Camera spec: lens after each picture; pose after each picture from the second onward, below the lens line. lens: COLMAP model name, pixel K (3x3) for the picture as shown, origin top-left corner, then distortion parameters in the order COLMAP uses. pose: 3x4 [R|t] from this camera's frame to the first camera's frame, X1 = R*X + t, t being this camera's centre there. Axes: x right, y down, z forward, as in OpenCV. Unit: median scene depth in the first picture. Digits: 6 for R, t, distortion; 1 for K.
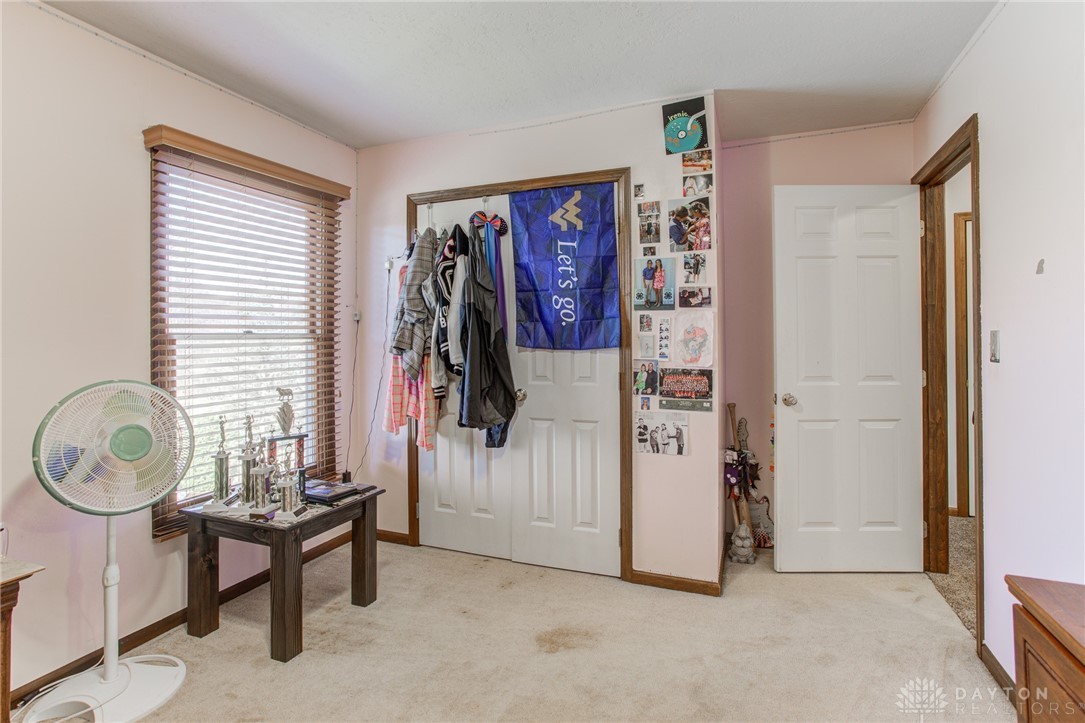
lens RADIAL K [[520.0, 0, 544.0], [0, 520.0, 356.6], [0, 0, 1]] dist [-0.066190, 0.039221]
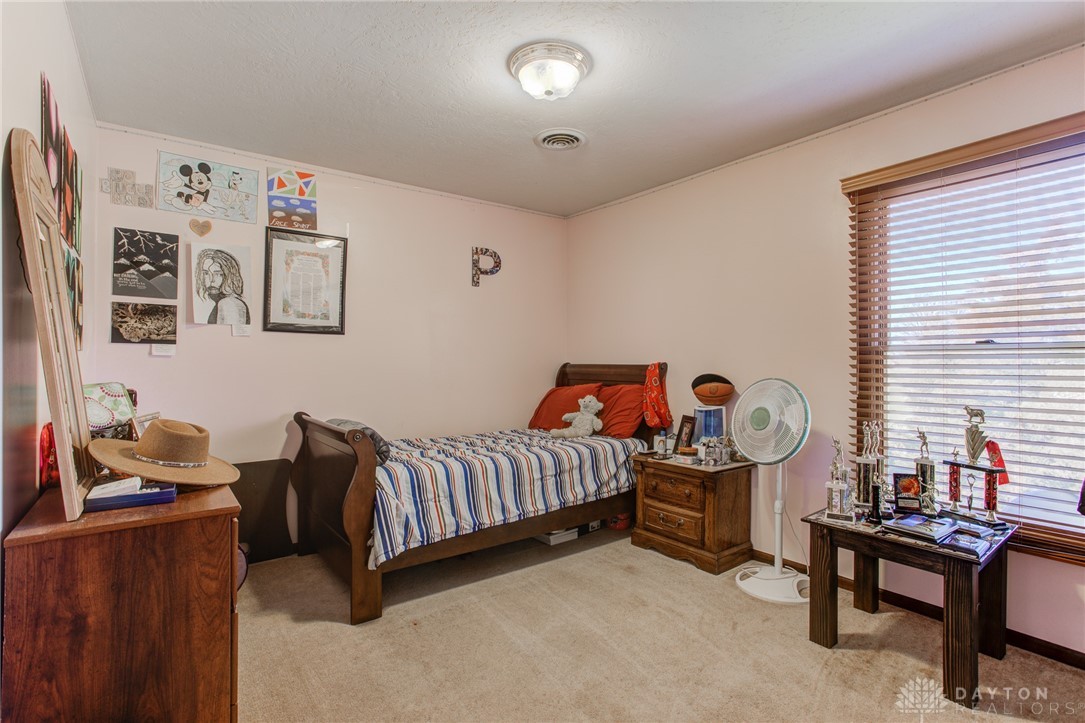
lens RADIAL K [[520.0, 0, 544.0], [0, 520.0, 356.6], [0, 0, 1]] dist [-0.066190, 0.039221]
pose [[-0.512117, -0.008388, -0.858875, 0.571046], [-0.030969, 0.999482, 0.008705, -0.007446], [0.858357, 0.031056, -0.512112, 0.827850]]
